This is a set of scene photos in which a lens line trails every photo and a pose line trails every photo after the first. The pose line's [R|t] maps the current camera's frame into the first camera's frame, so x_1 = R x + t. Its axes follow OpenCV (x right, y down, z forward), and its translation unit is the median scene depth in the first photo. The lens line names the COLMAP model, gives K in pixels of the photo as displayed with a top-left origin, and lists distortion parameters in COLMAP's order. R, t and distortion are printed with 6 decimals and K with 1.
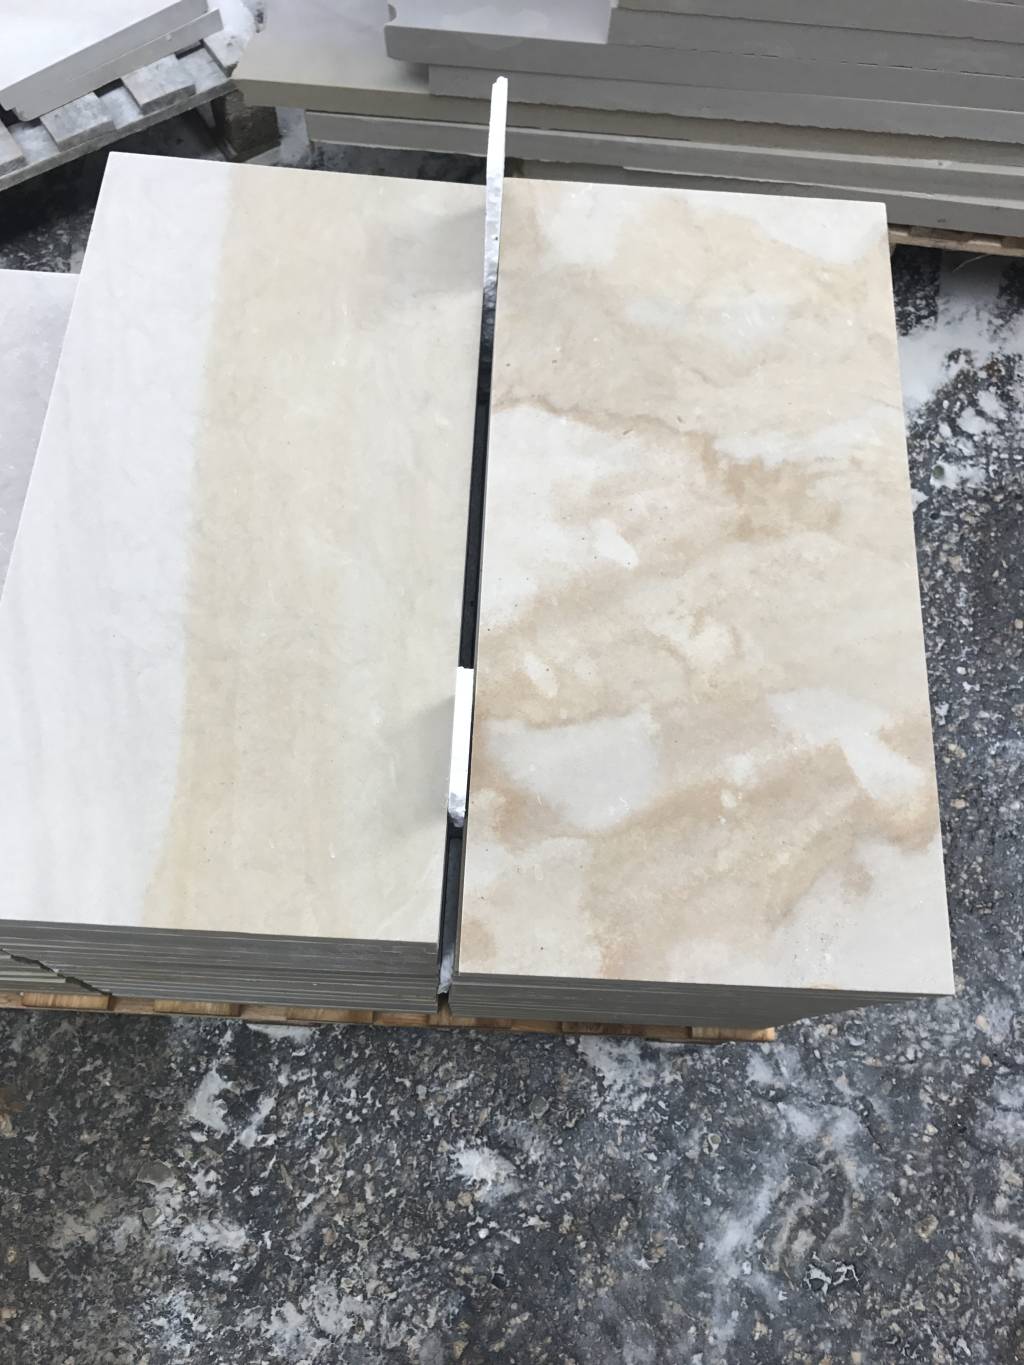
lens RADIAL K [[1088.9, 0, 512.0], [0, 1088.9, 682.5], [0, 0, 1]] dist [0.065187, -0.163241]
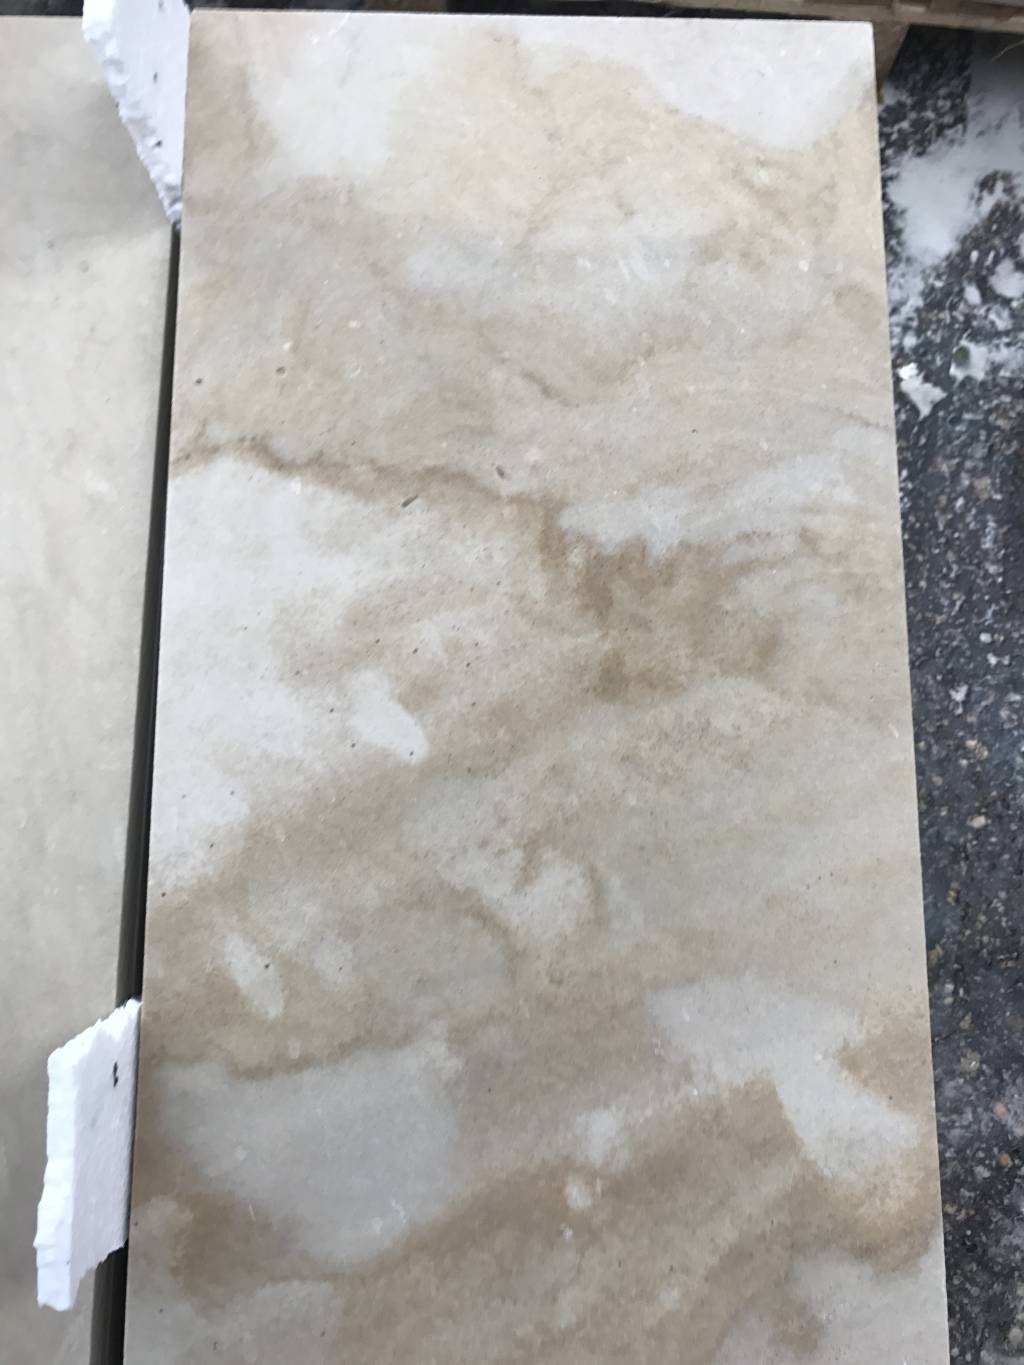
lens RADIAL K [[1127.9, 0, 512.0], [0, 1127.9, 682.5], [0, 0, 1]] dist [0.009246, -0.008724]
pose [[0.998890, -0.045959, -0.010321, 0.157152], [0.047057, 0.983344, 0.175559, -0.231410], [0.002081, -0.175849, 0.984415, 0.394801]]
